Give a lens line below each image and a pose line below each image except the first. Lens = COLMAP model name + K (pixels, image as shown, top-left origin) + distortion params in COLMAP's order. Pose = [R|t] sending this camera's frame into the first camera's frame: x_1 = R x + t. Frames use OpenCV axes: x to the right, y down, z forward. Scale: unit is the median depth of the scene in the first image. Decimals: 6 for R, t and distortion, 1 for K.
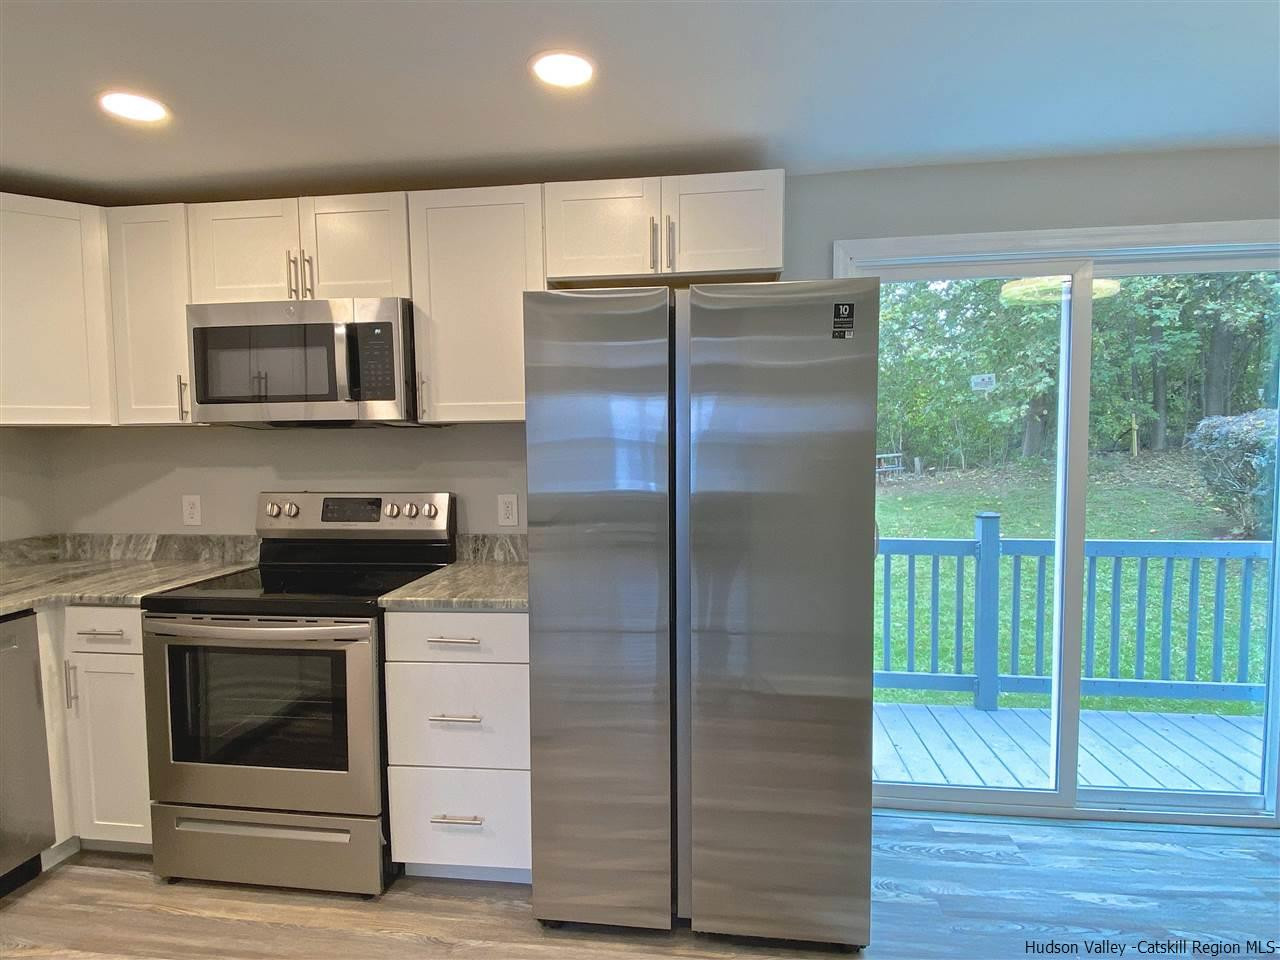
lens RADIAL K [[717.2, 0, 628.1], [0, 717.2, 485.2], [0, 0, 1]] dist [0.007088, -0.006184]
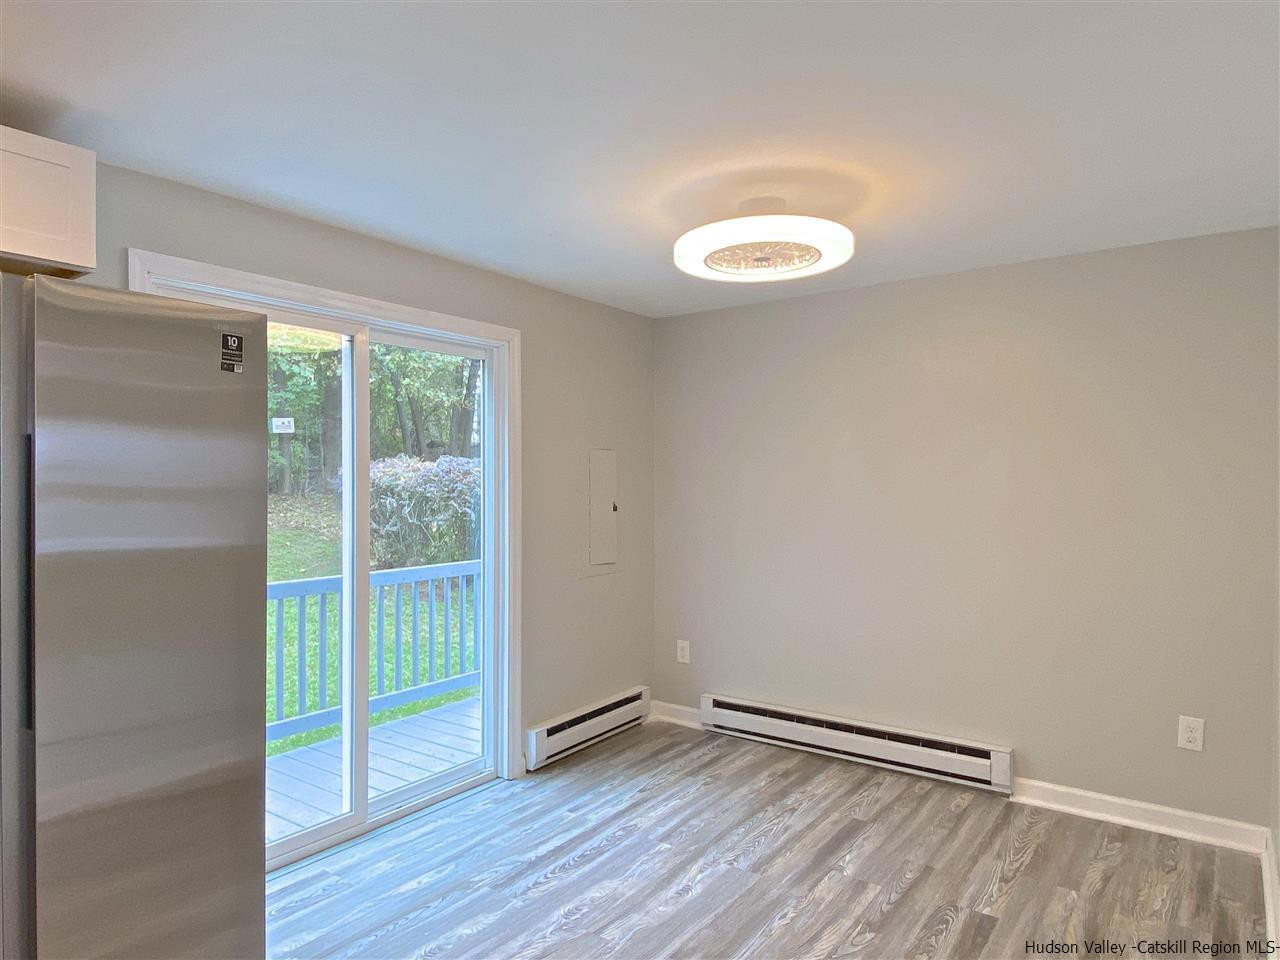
lens RADIAL K [[780.5, 0, 640.5], [0, 780.5, 476.1], [0, 0, 1]] dist [-0.002050, -0.005890]
pose [[0.488855, 0.016432, 0.872210, -0.218857], [0.046488, 0.997911, -0.044856, 0.000510], [-0.871125, 0.062476, 0.487070, 0.035919]]
